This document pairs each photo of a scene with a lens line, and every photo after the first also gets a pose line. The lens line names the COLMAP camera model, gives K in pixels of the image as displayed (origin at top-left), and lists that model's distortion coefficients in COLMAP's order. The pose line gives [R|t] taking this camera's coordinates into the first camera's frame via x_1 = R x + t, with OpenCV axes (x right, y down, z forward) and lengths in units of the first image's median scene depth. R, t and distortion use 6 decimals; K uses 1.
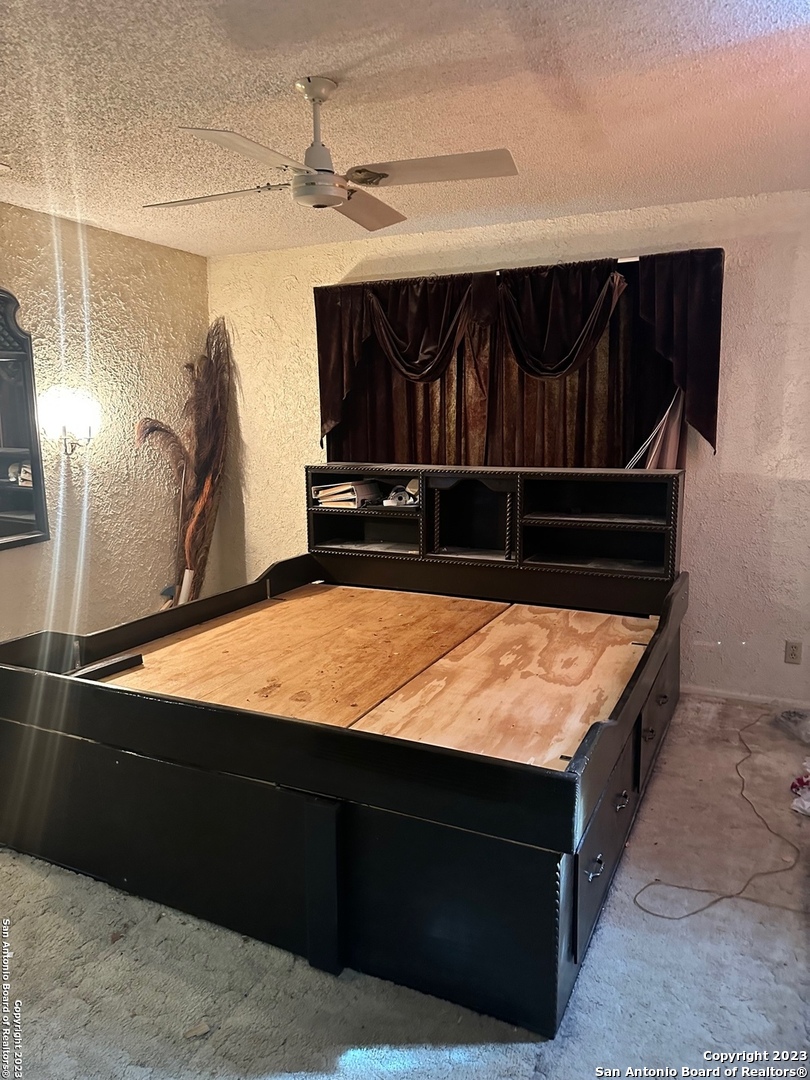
lens RADIAL K [[757.8, 0, 407.6], [0, 757.8, 537.0], [0, 0, 1]] dist [0.030773, -0.009137]
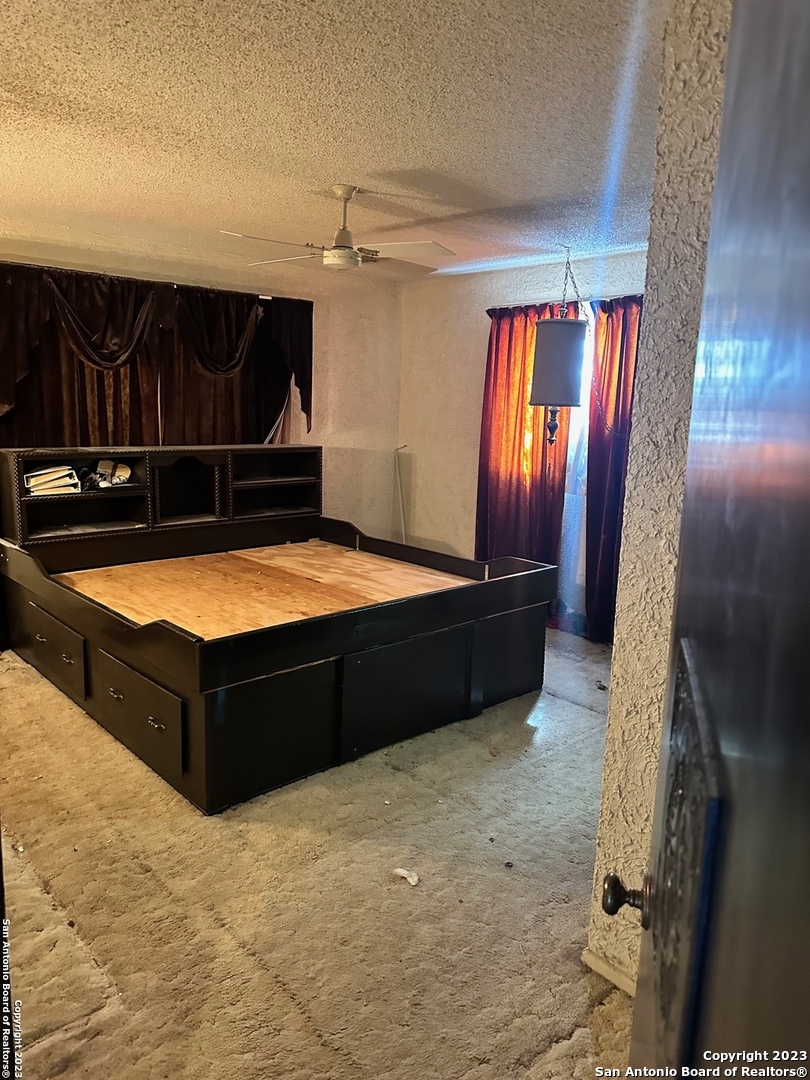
lens RADIAL K [[757.8, 0, 409.4], [0, 757.8, 543.7], [0, 0, 1]] dist [0.030773, -0.009137]
pose [[0.361391, -0.155620, 0.919336, -0.993497], [0.118030, 0.985677, 0.120452, -0.047624], [-0.924914, 0.064979, 0.374582, 0.241517]]
